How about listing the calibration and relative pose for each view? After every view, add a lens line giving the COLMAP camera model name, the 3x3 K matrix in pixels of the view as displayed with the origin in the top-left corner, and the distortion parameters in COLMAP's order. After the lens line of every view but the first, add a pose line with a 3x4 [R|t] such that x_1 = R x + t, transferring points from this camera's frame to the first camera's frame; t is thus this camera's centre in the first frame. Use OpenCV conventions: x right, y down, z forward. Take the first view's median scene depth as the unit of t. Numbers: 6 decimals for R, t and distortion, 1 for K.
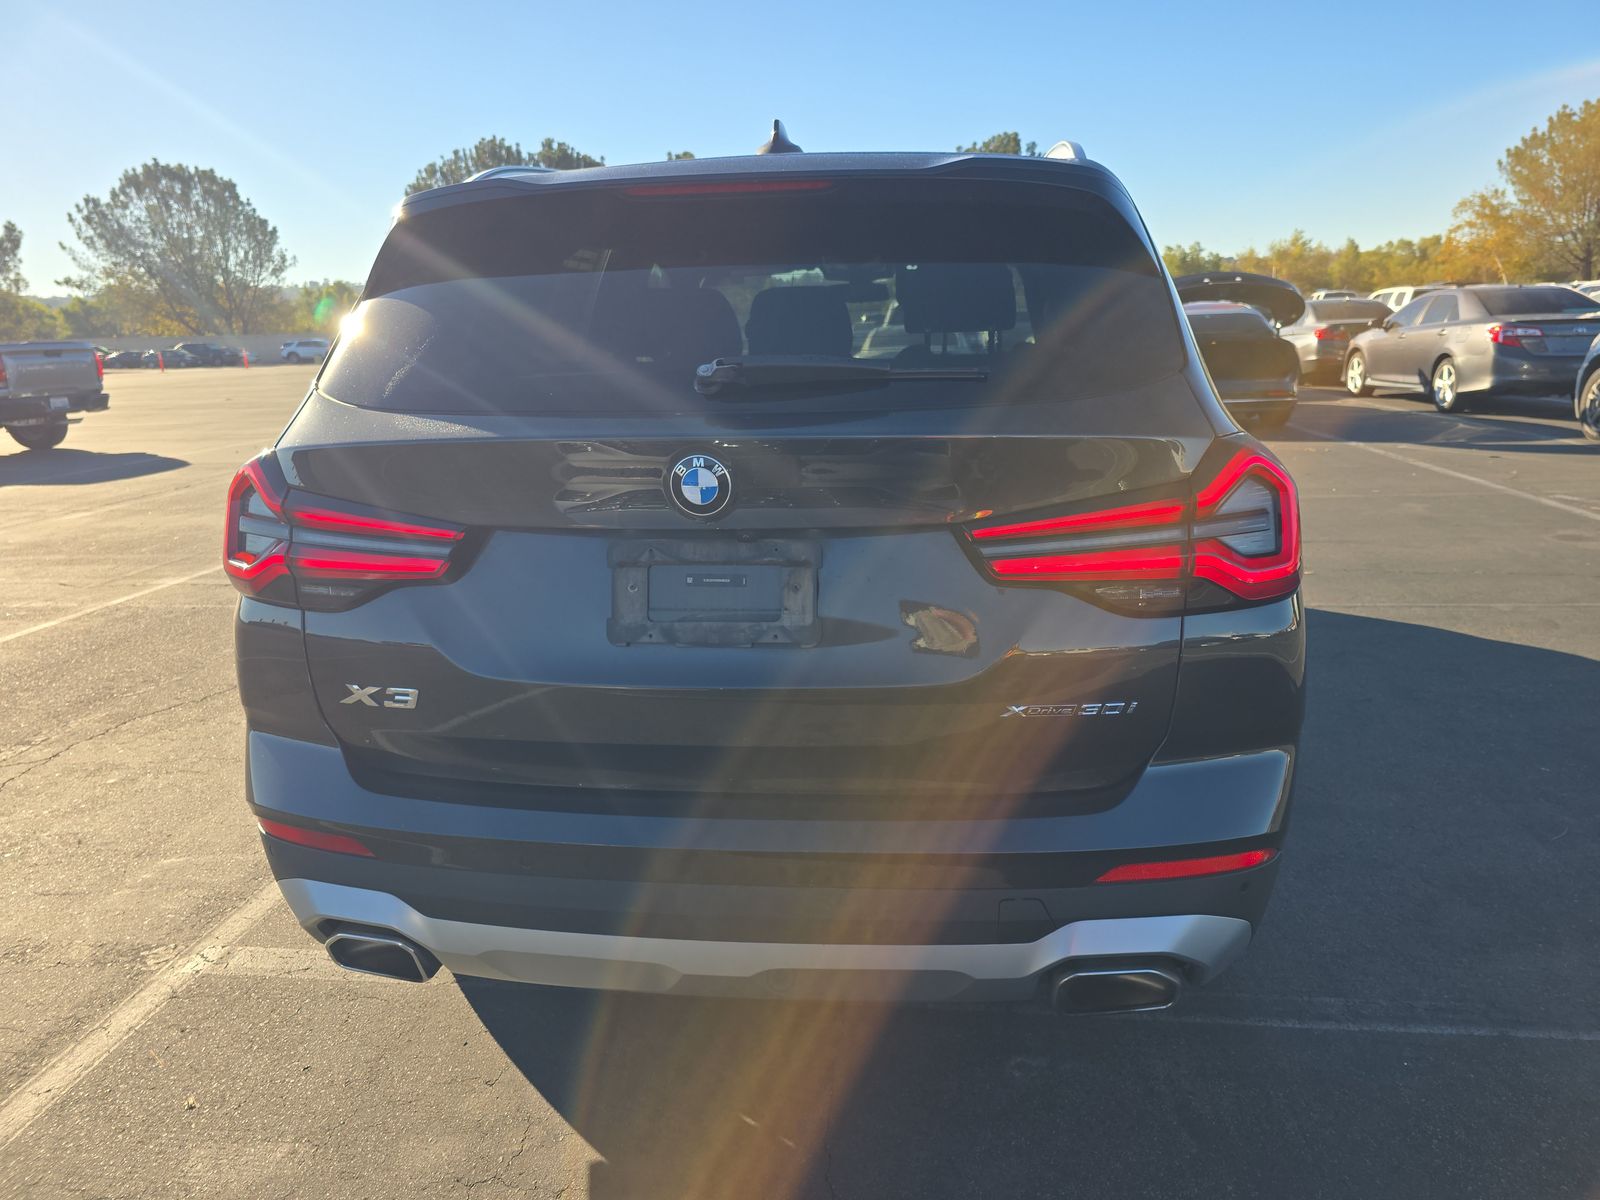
lens RADIAL K [[1053.7, 0, 798.4], [0, 1053.7, 602.8], [0, 0, 1]] dist [0.034001, -0.034946]
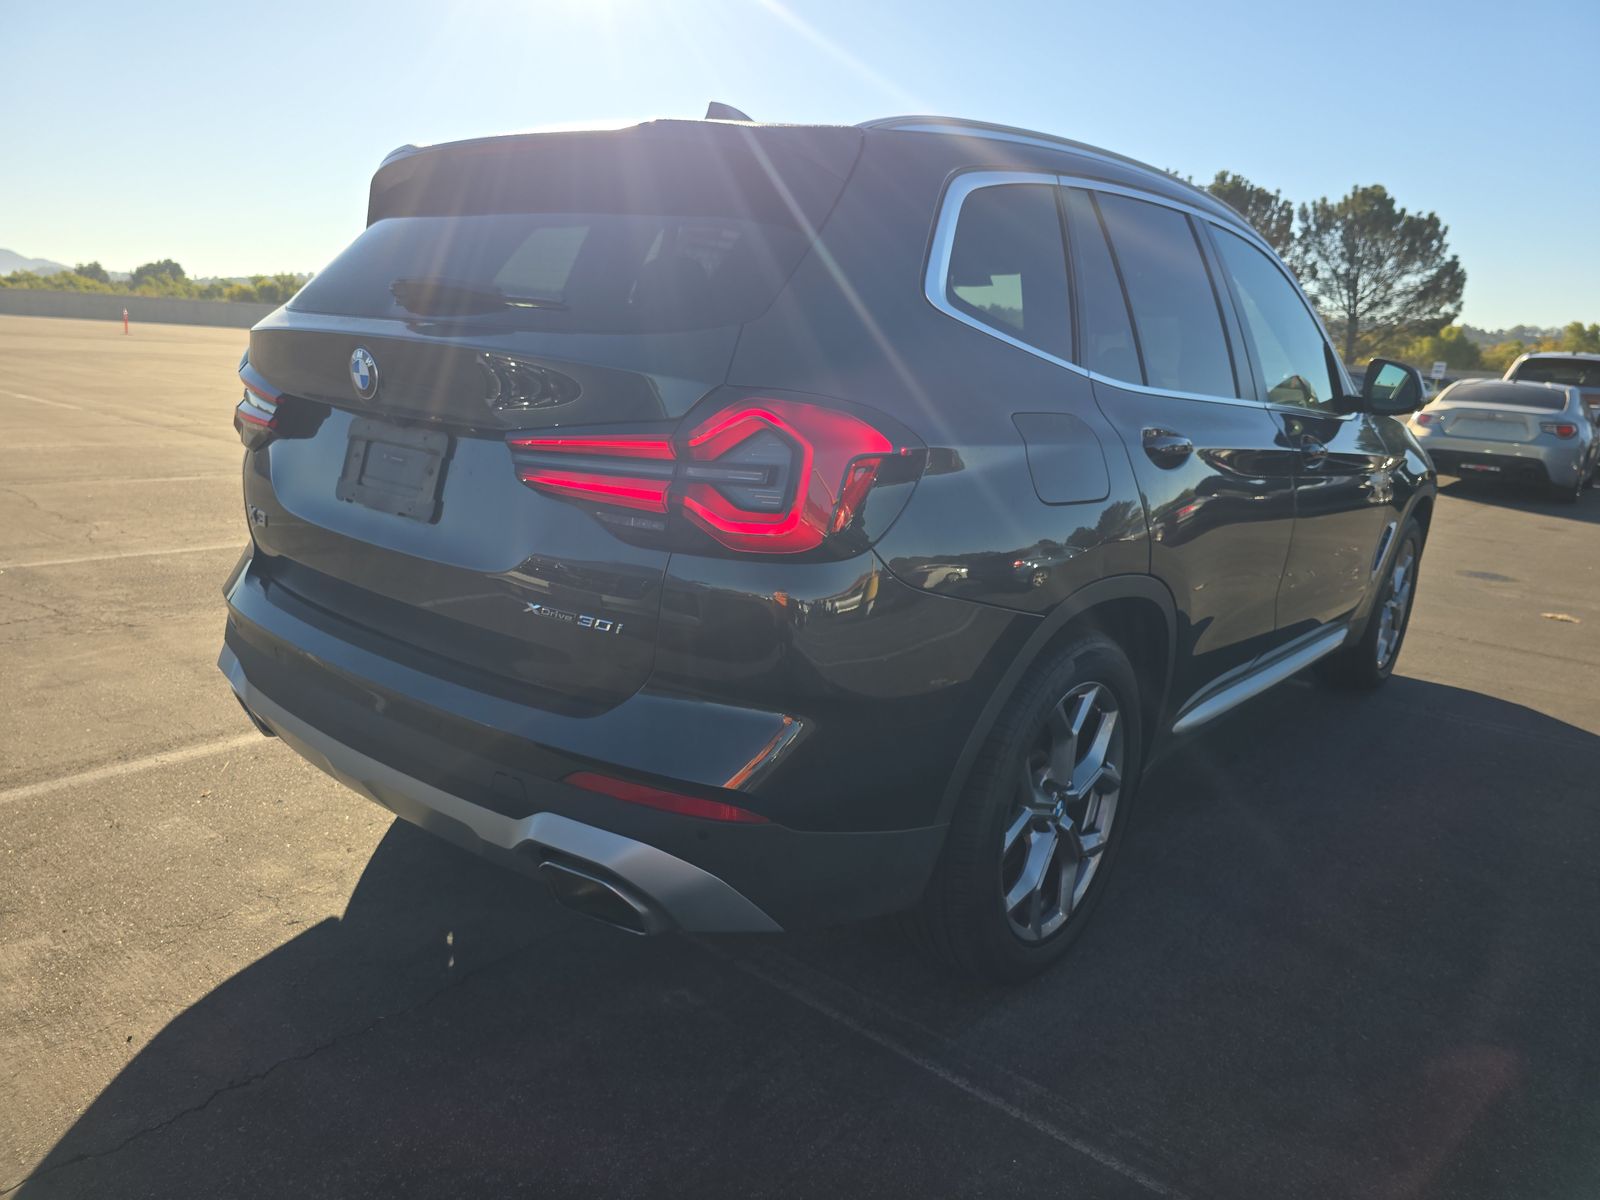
lens RADIAL K [[1053.7, 0, 805.2], [0, 1053.7, 601.4], [0, 0, 1]] dist [0.034001, -0.034946]
pose [[0.846222, 0.202218, -0.492966, 0.895240], [-0.215560, 0.976019, 0.030342, 0.000123], [0.487280, 0.080588, 0.869519, 0.153502]]
